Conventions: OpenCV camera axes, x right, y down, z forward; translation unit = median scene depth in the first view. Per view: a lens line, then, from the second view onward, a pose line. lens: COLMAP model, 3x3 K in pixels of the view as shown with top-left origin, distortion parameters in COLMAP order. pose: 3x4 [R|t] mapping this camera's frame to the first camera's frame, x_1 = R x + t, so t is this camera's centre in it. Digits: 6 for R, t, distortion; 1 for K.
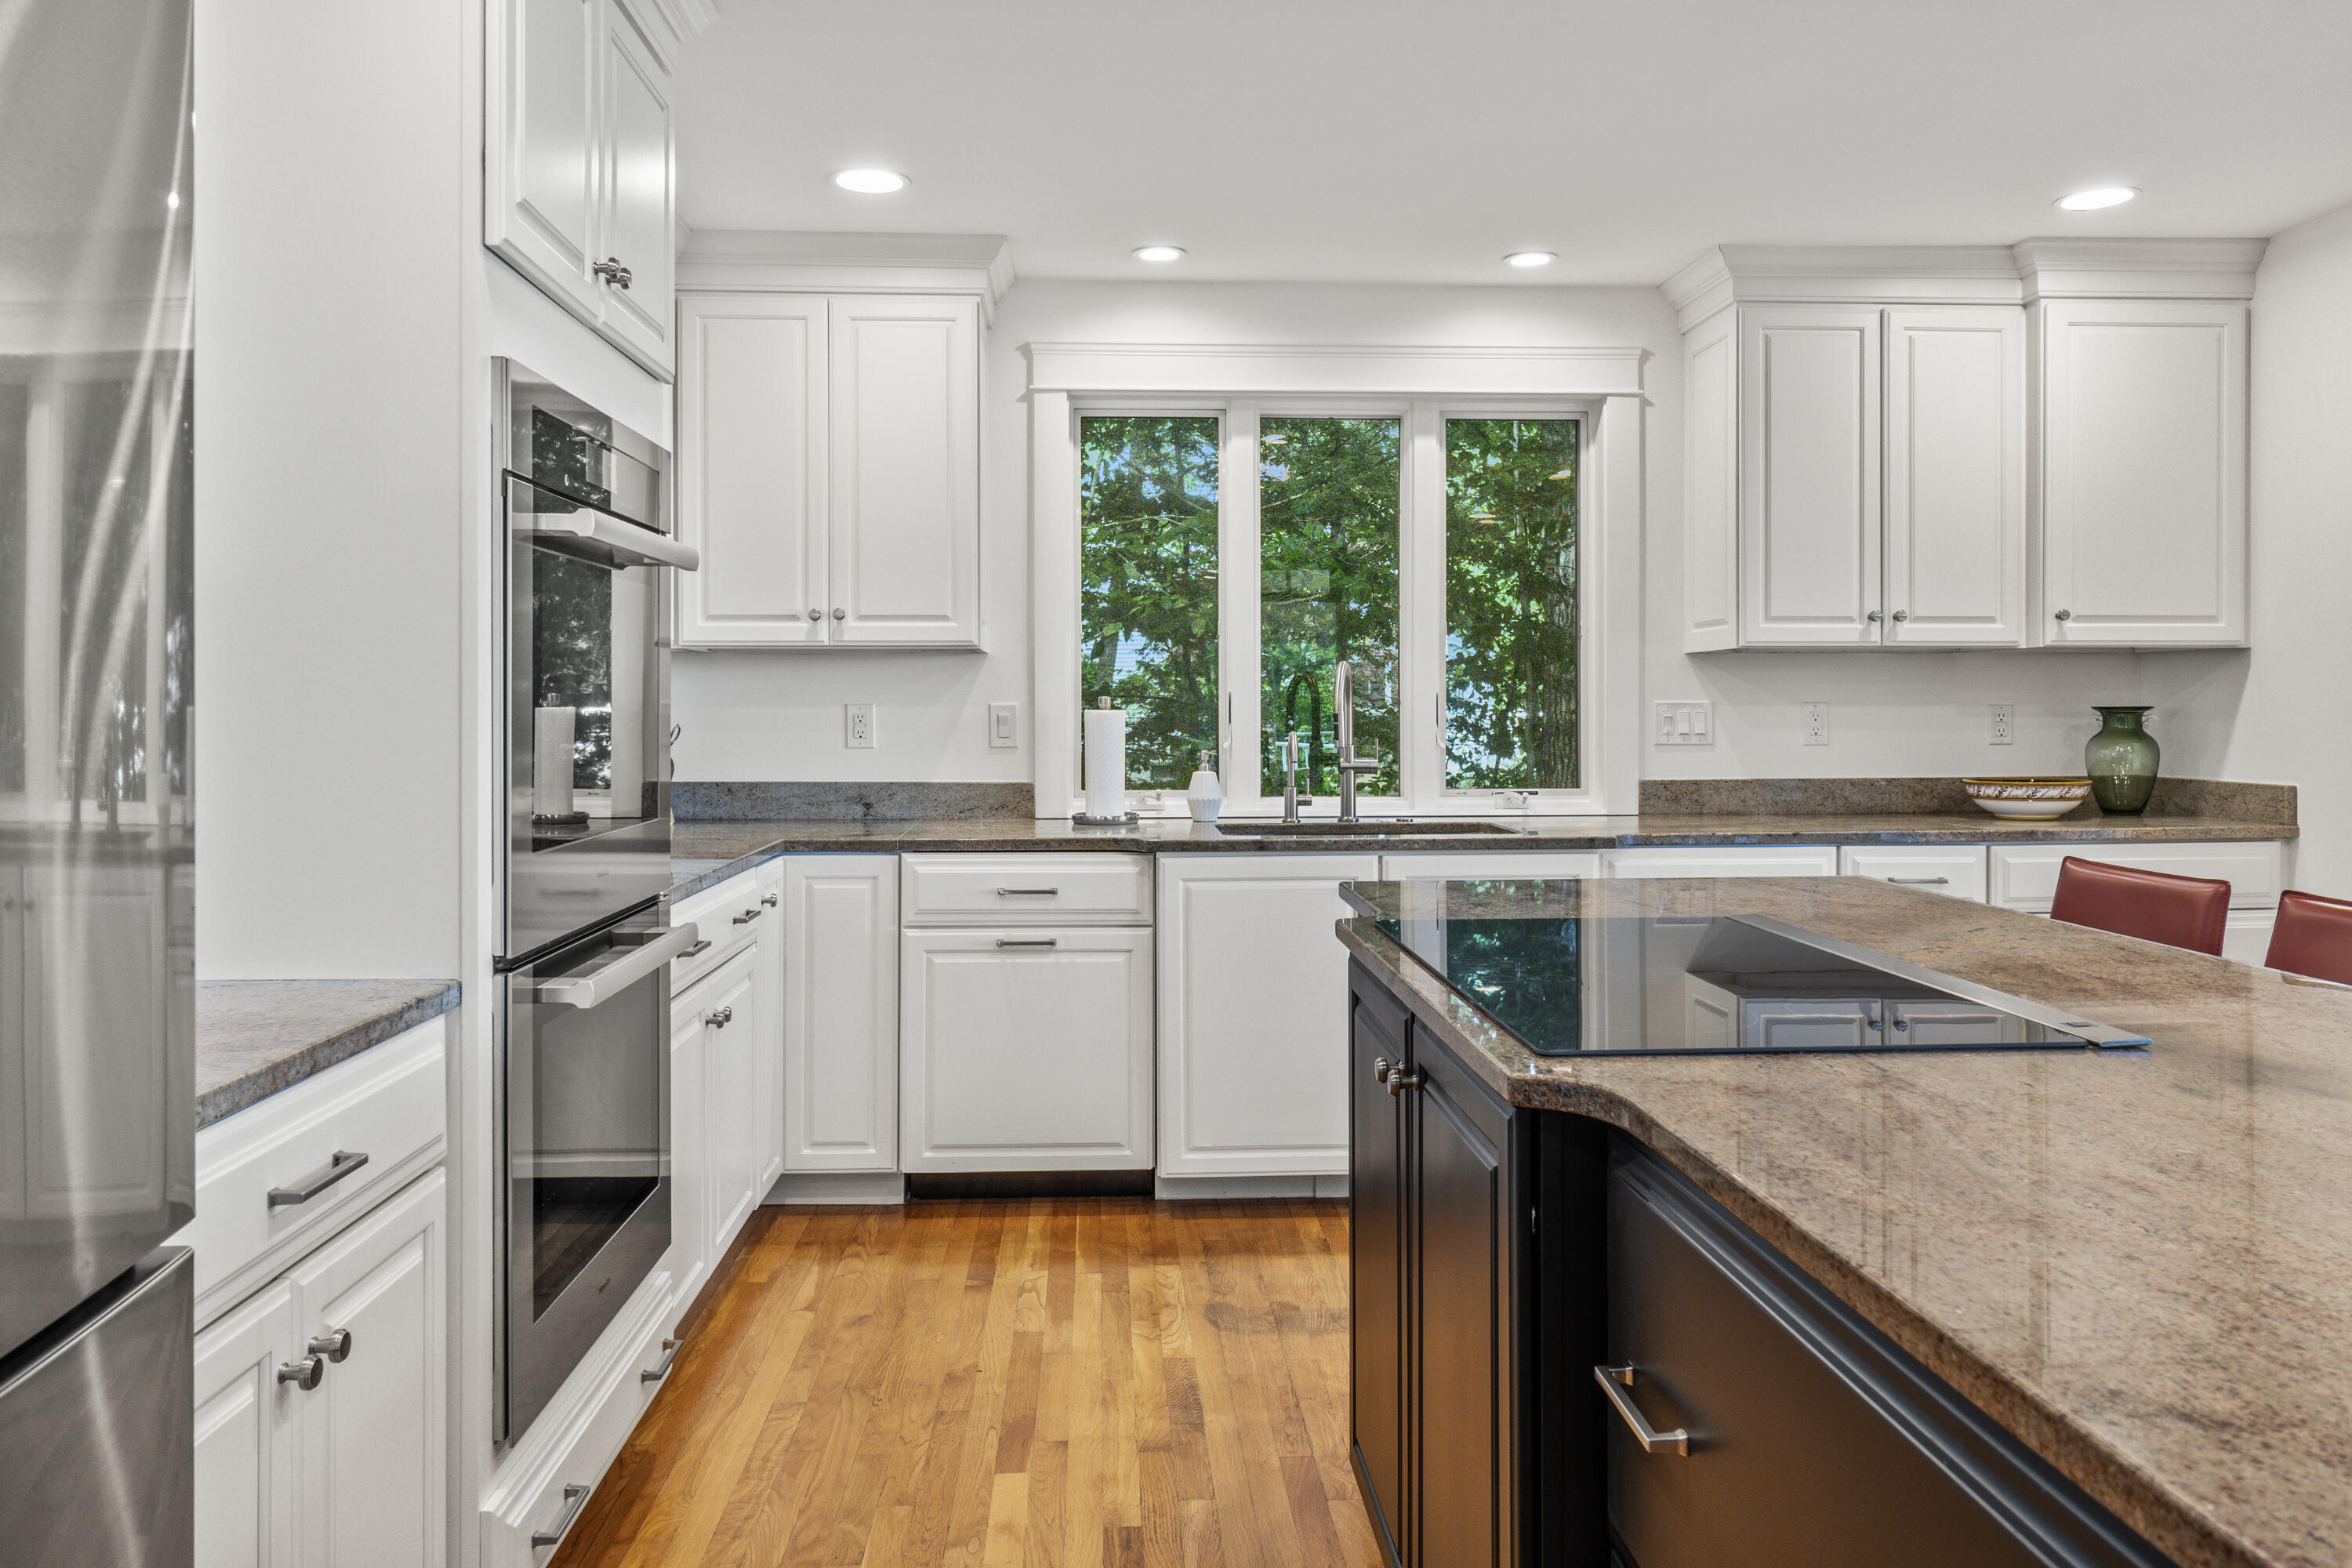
lens RADIAL K [[1675.1, 0, 1180.1], [0, 1675.1, 713.4], [0, 0, 1]] dist [-0.001608, -0.001425]
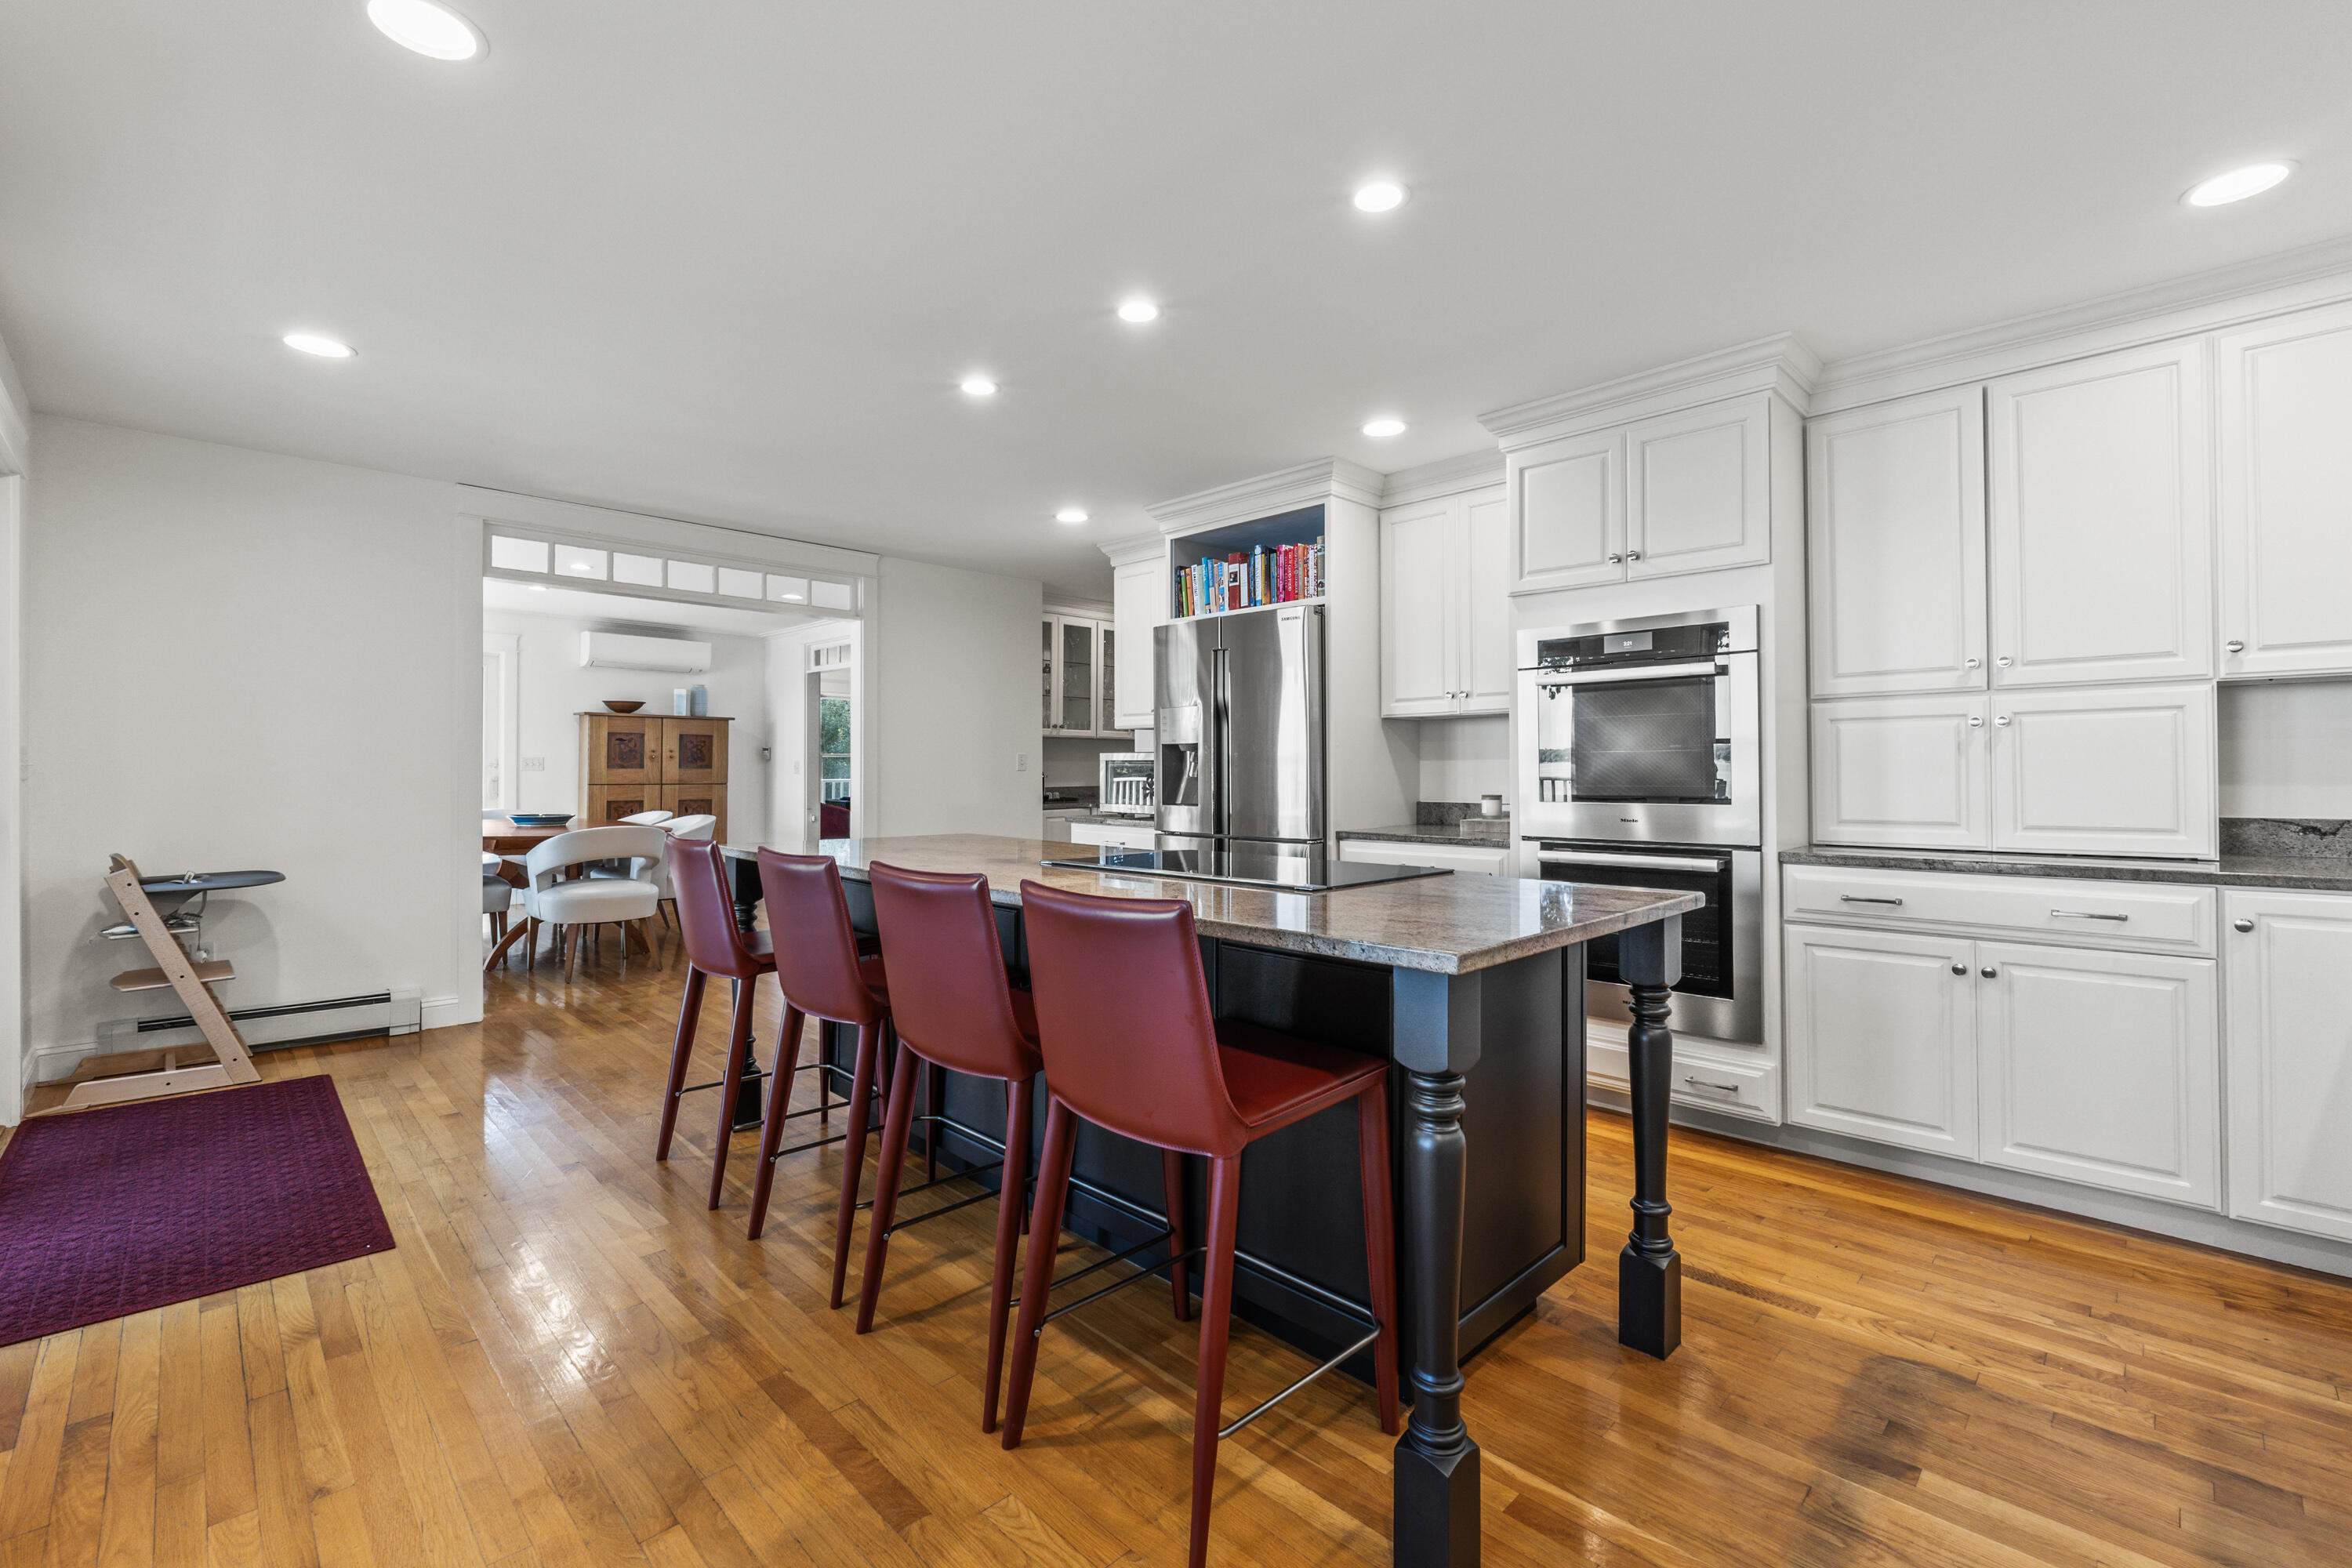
lens RADIAL K [[1000.9, 0, 1184.4], [0, 1000.9, 769.2], [0, 0, 1]] dist [-0.008756, -0.000268]
pose [[-0.737159, -0.001846, -0.675717, 0.554811], [-0.002043, 0.999998, -0.000502, 0.016276], [0.675717, 0.001010, -0.737161, 0.875992]]
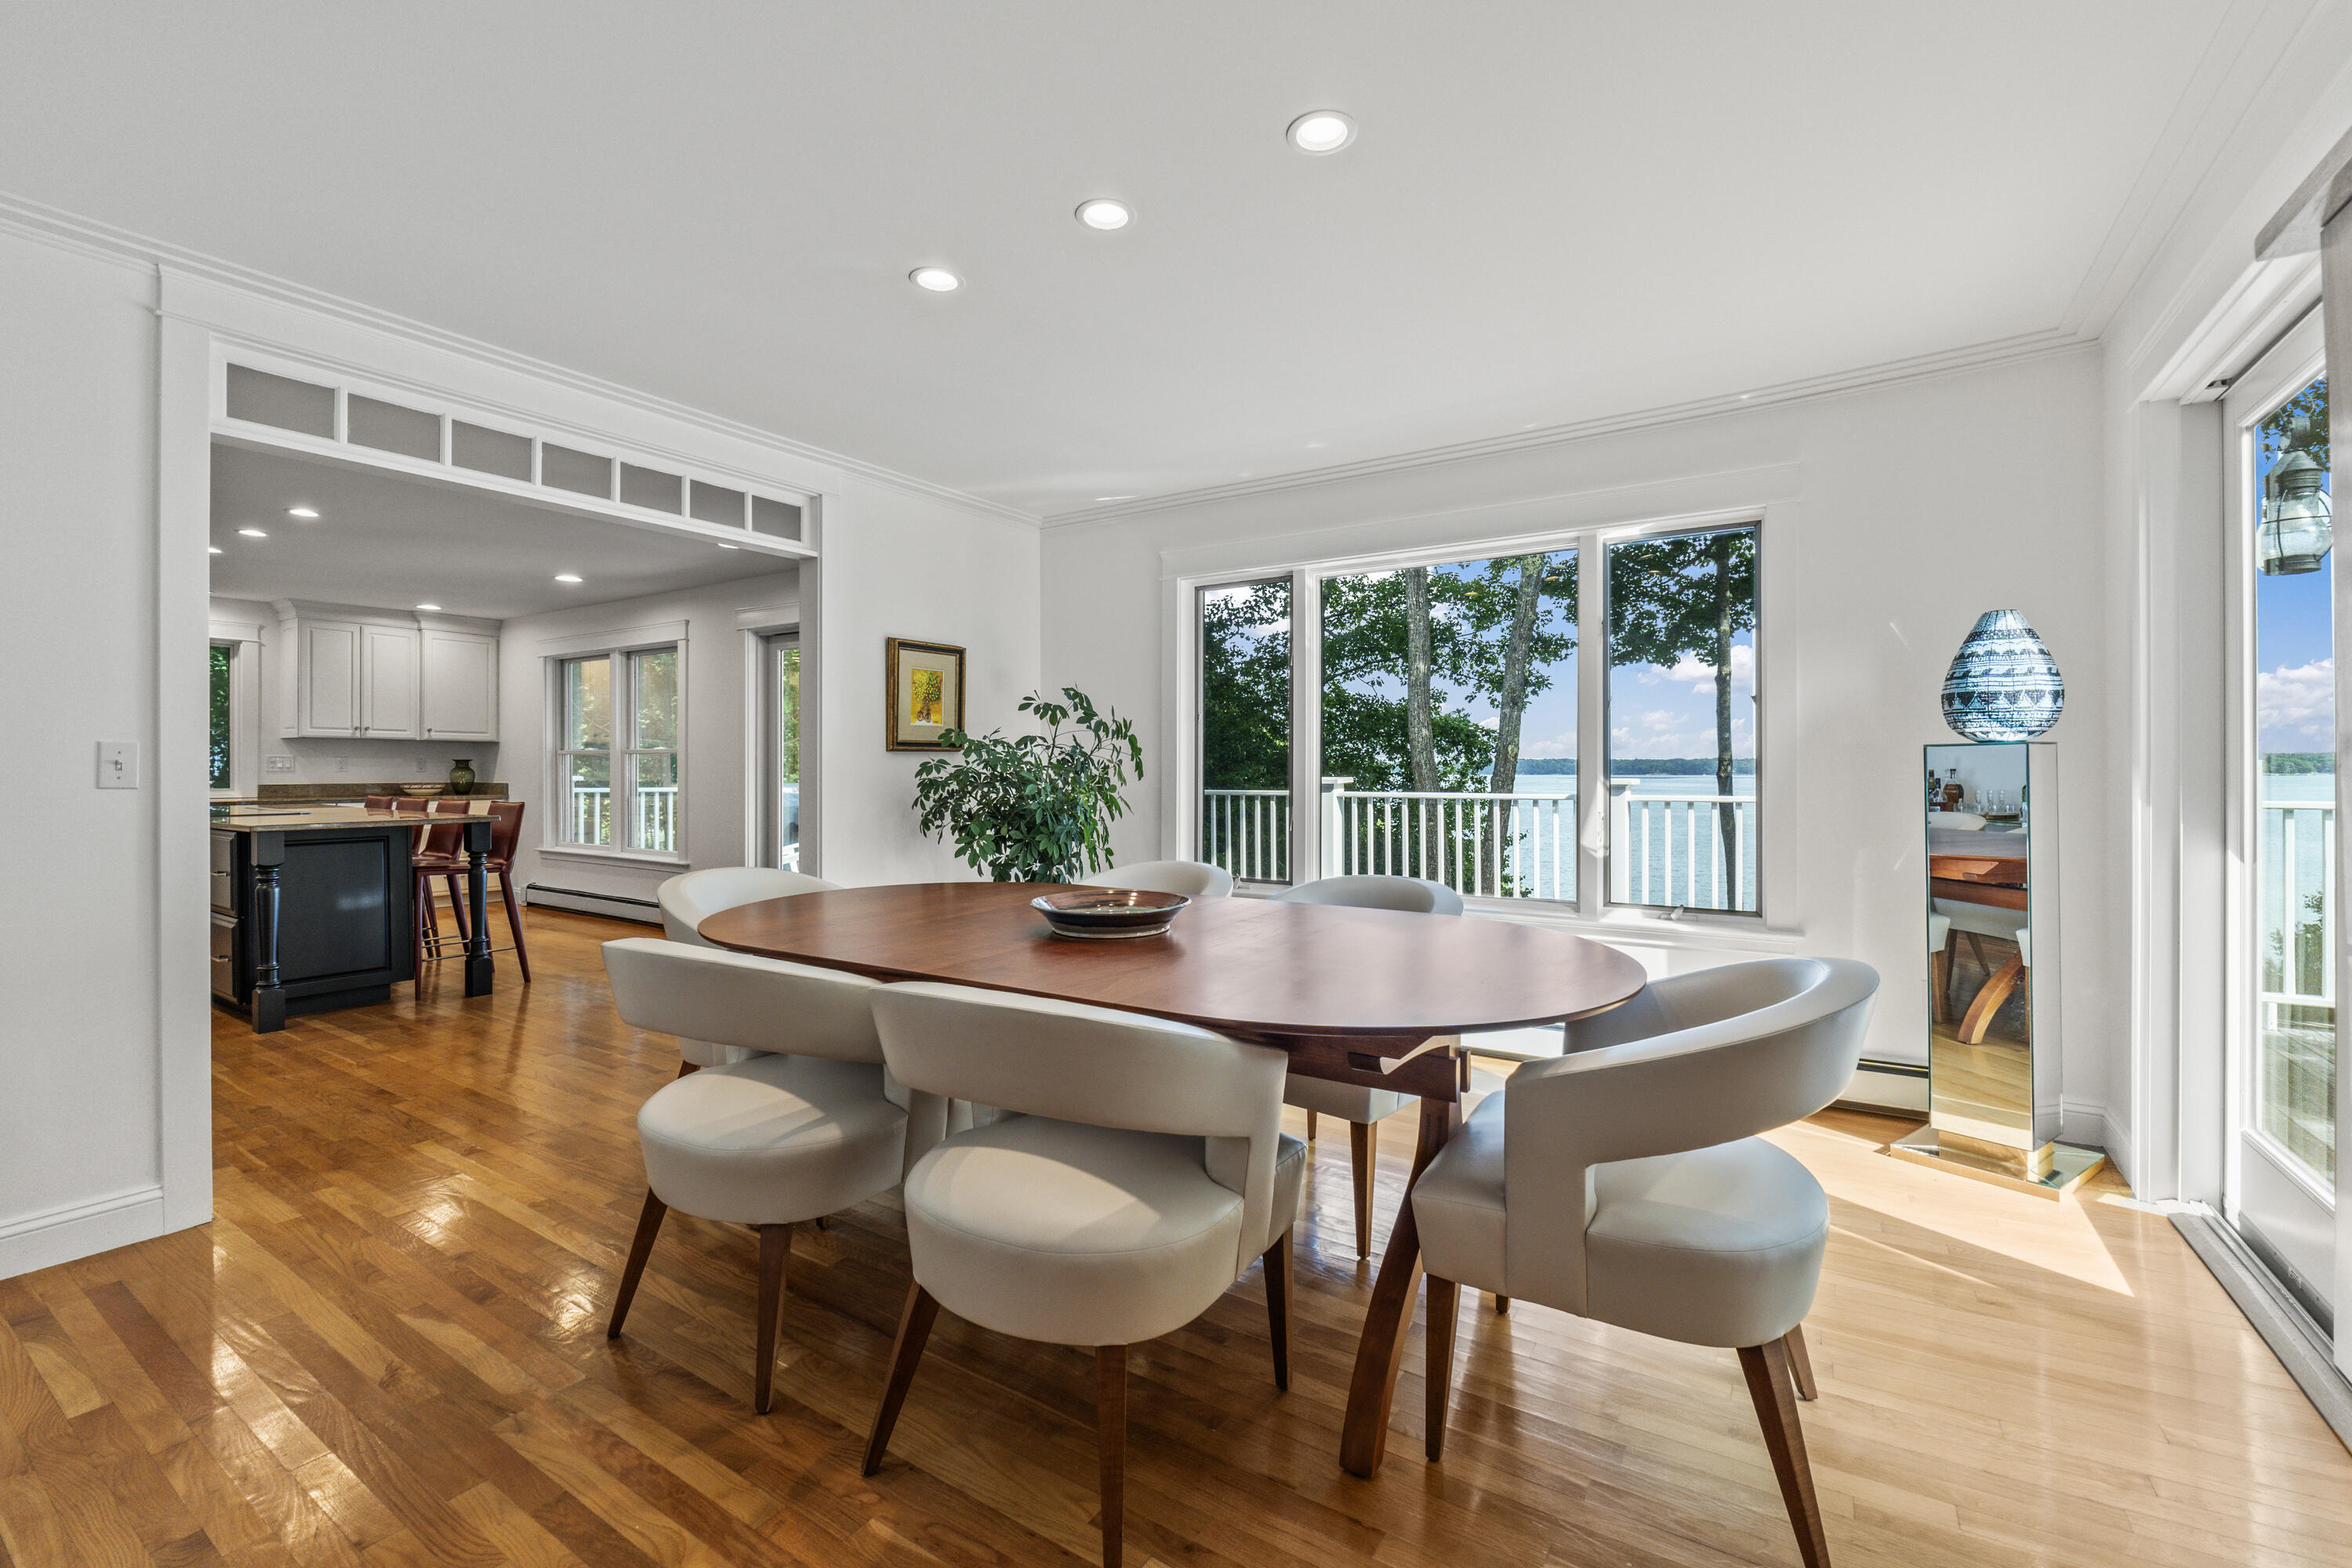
lens RADIAL K [[1000.9, 0, 1184.4], [0, 1000.9, 769.2], [0, 0, 1]] dist [-0.008756, -0.000268]
pose [[0.584105, 0.003975, 0.811668, -0.164005], [-0.002443, 0.999992, -0.003140, 0.017402], [-0.811674, -0.000149, 0.584110, -1.236845]]
